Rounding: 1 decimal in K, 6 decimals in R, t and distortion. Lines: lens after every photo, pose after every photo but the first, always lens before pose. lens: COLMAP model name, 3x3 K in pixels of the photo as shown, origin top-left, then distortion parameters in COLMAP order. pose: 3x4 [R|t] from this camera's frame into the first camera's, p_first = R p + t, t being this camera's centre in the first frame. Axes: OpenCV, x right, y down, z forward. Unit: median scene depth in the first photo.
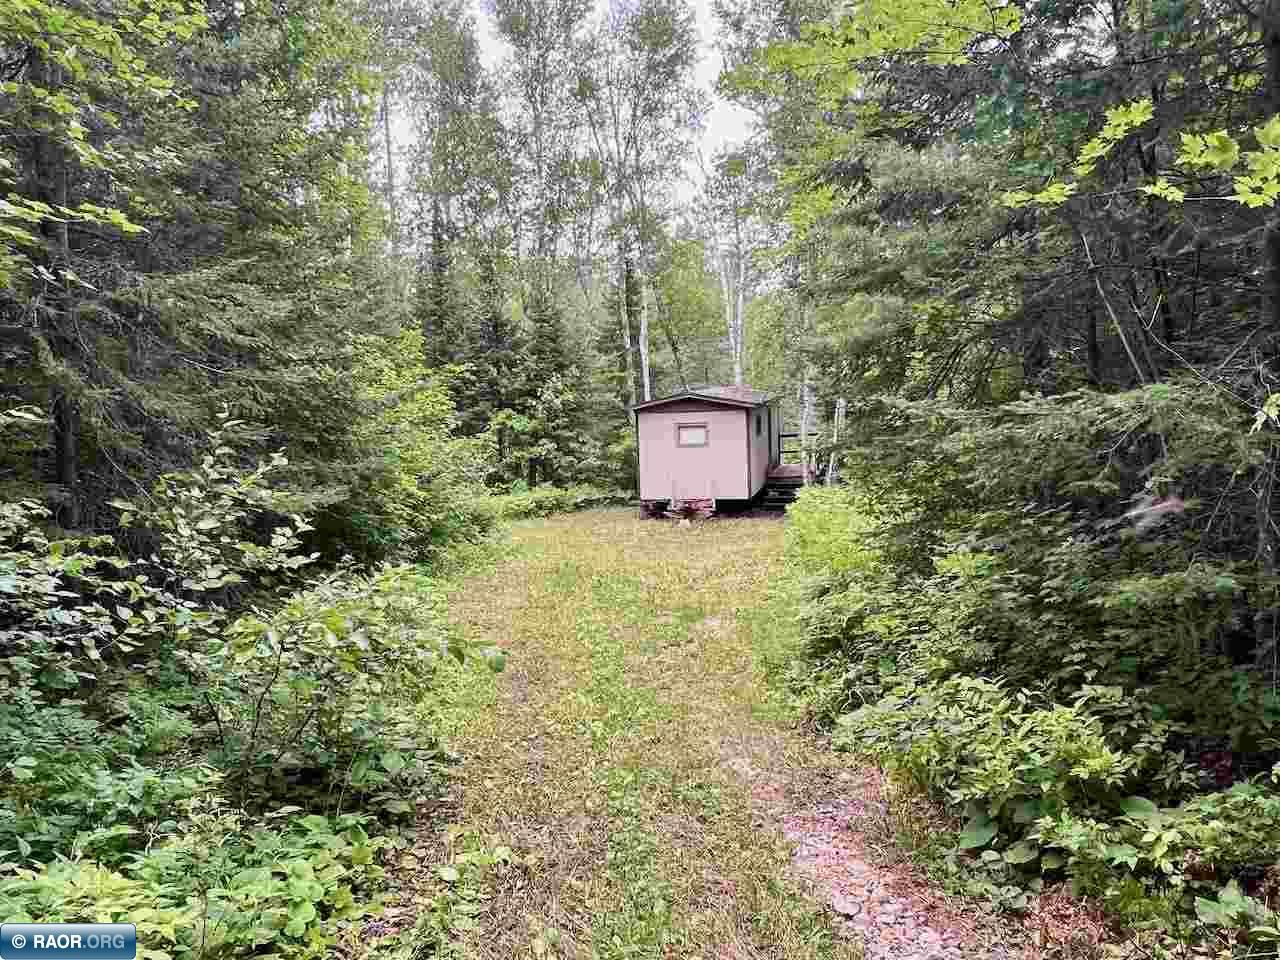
lens RADIAL K [[893.9, 0, 638.9], [0, 893.9, 480.4], [0, 0, 1]] dist [0.000277, 0.000006]
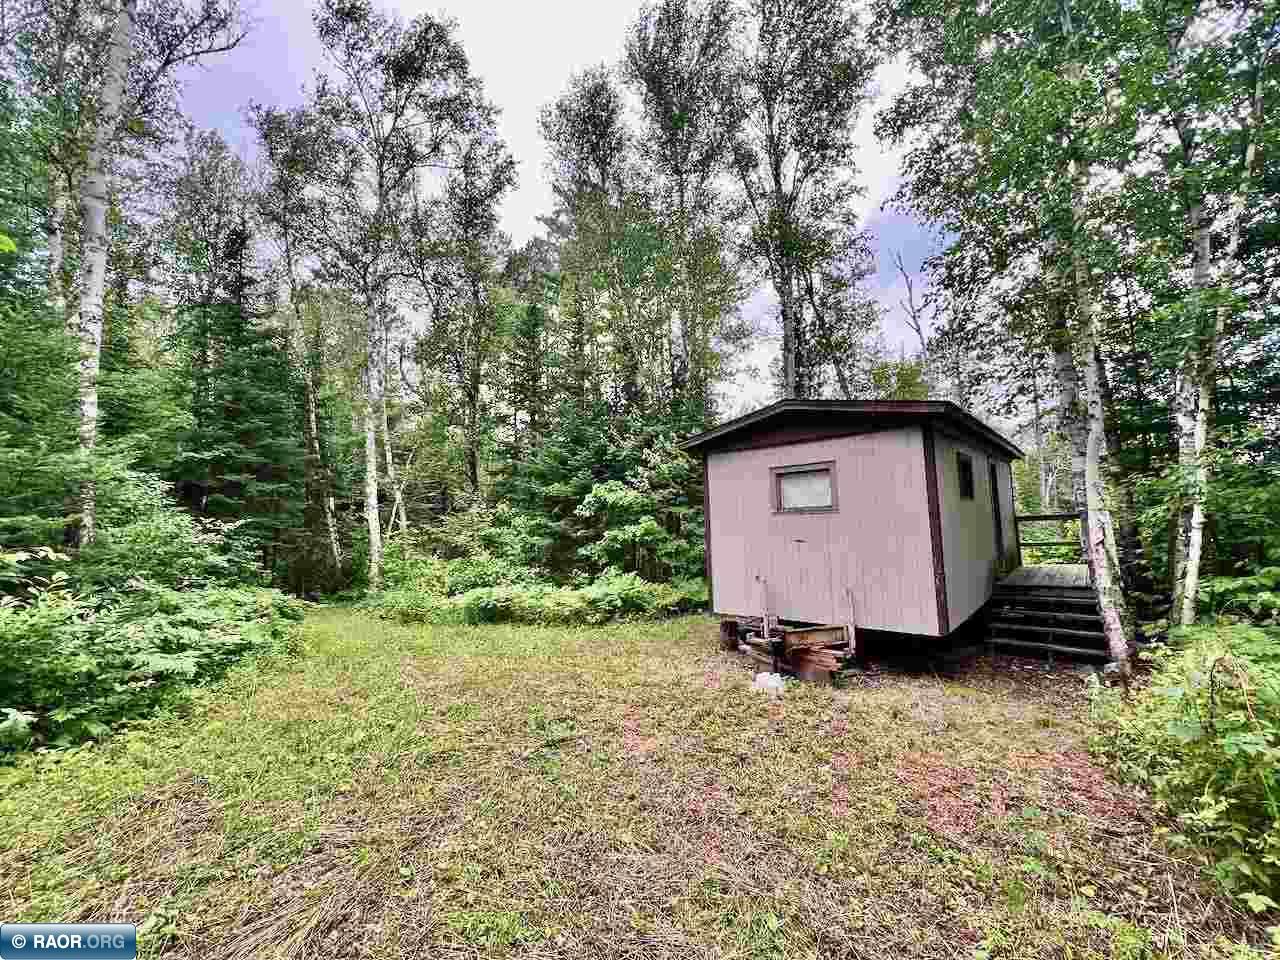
lens RADIAL K [[516.7, 0, 643.4], [0, 516.7, 477.7], [0, 0, 1]] dist [-0.000253, -0.000006]
pose [[0.895027, -0.028241, -0.445117, 0.105209], [-0.052692, 0.984309, -0.168402, -0.004355], [0.442889, 0.174178, 0.879495, 0.691629]]
